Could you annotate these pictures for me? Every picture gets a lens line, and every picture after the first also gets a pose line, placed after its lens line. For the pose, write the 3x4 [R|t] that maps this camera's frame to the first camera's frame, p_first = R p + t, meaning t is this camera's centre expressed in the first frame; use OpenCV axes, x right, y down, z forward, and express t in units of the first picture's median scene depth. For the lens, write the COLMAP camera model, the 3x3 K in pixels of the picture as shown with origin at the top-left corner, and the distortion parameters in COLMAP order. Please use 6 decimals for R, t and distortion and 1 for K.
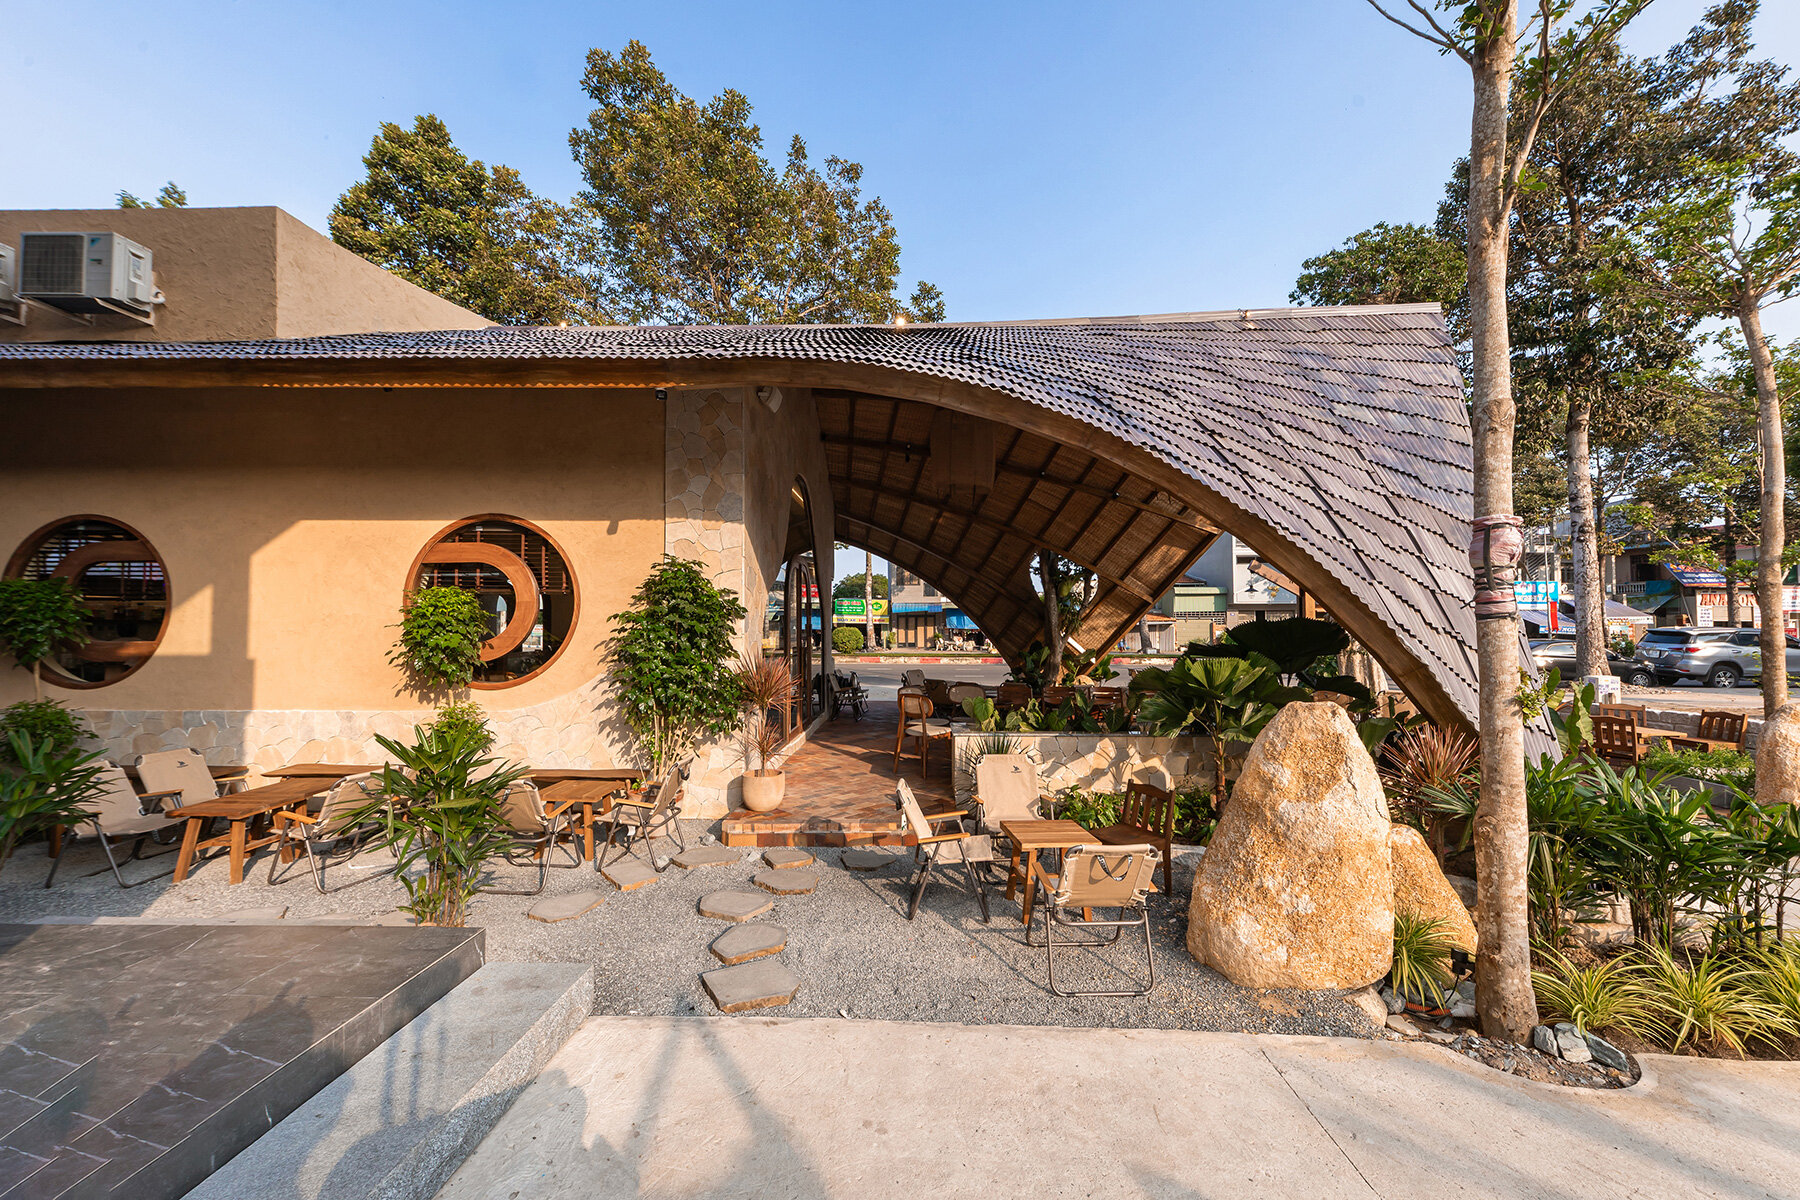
lens RADIAL K [[681.4, 0, 891.6], [0, 681.4, 601.0], [0, 0, 1]] dist [0.001531, 0.000423]
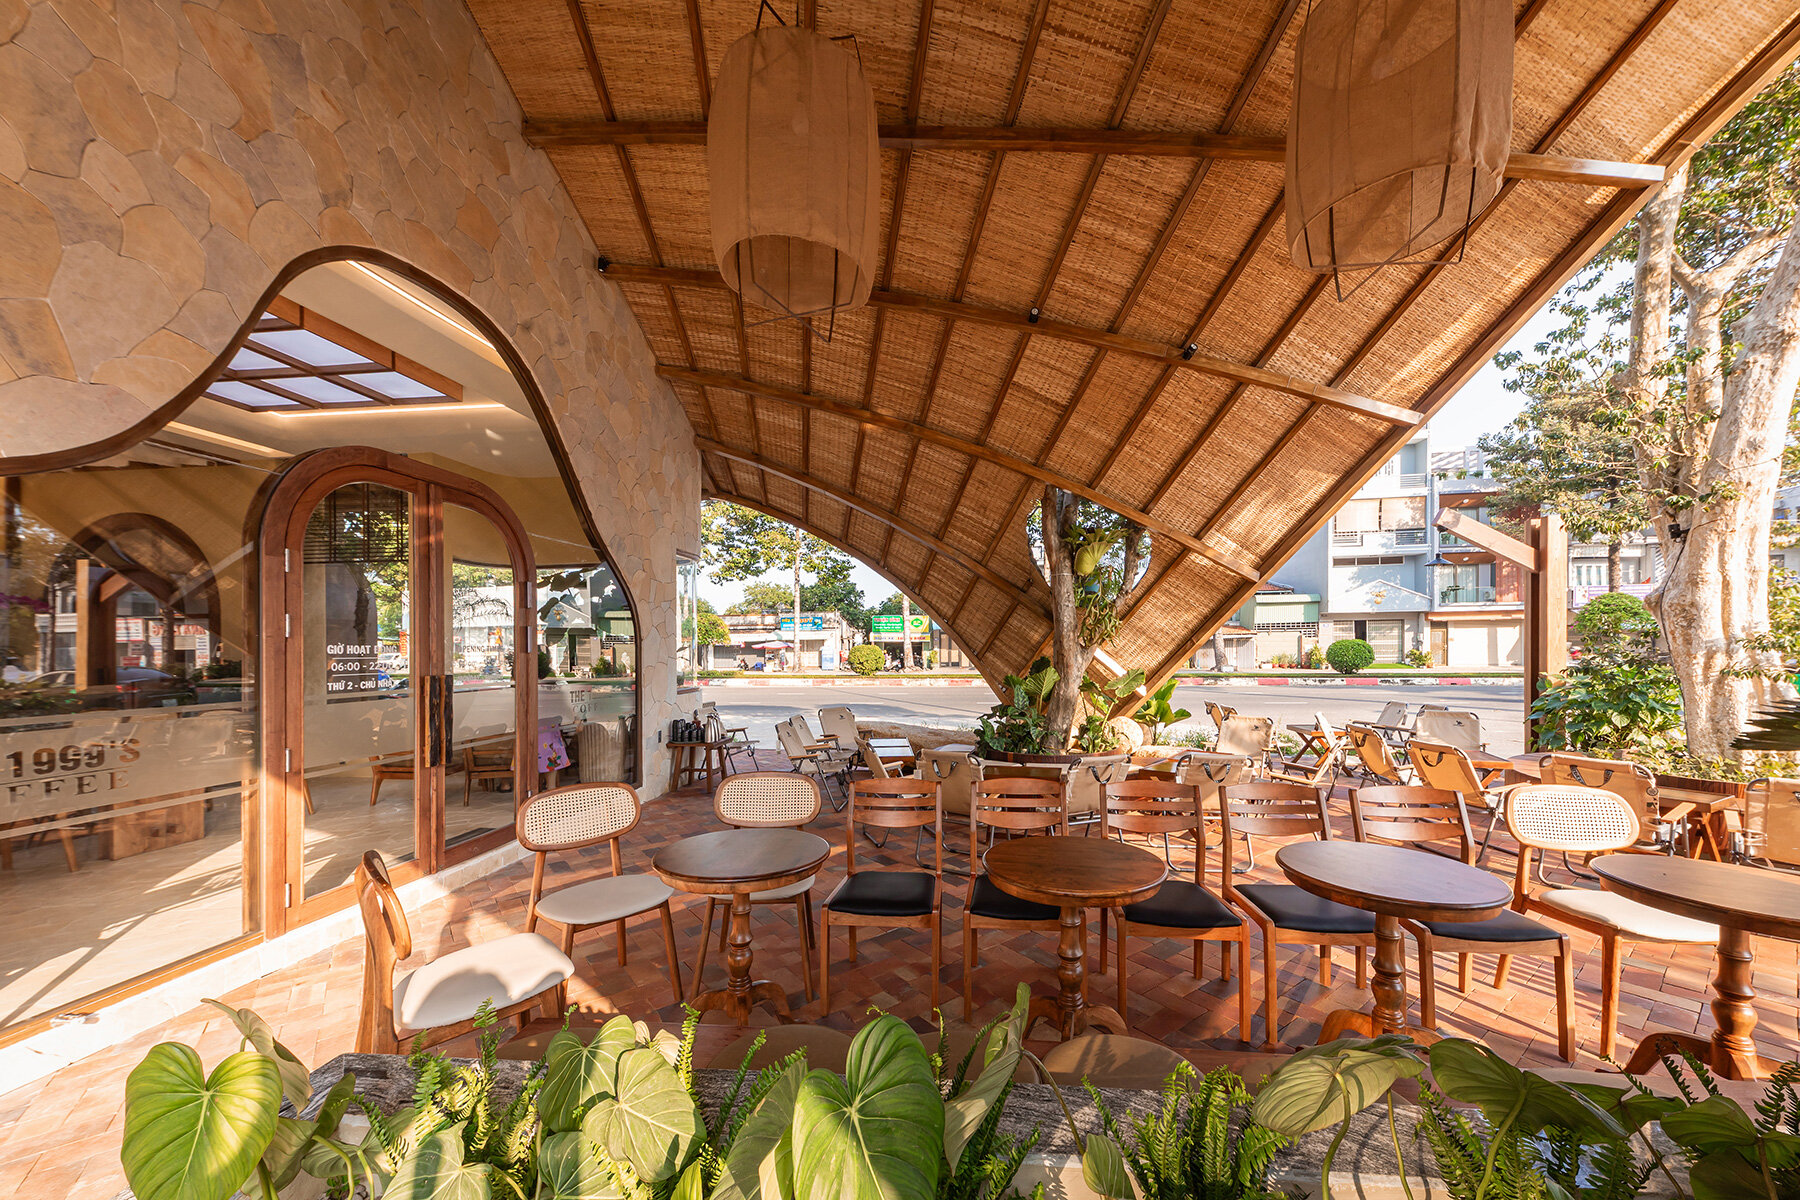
lens RADIAL K [[669.9, 0, 889.3], [0, 669.9, 664.0], [0, 0, 1]] dist [0.011483, 0.000051]
pose [[0.995416, -0.008195, -0.095291, 0.142447], [0.014212, 0.997935, 0.062646, 0.028161], [0.094581, -0.063713, 0.993476, 0.436403]]
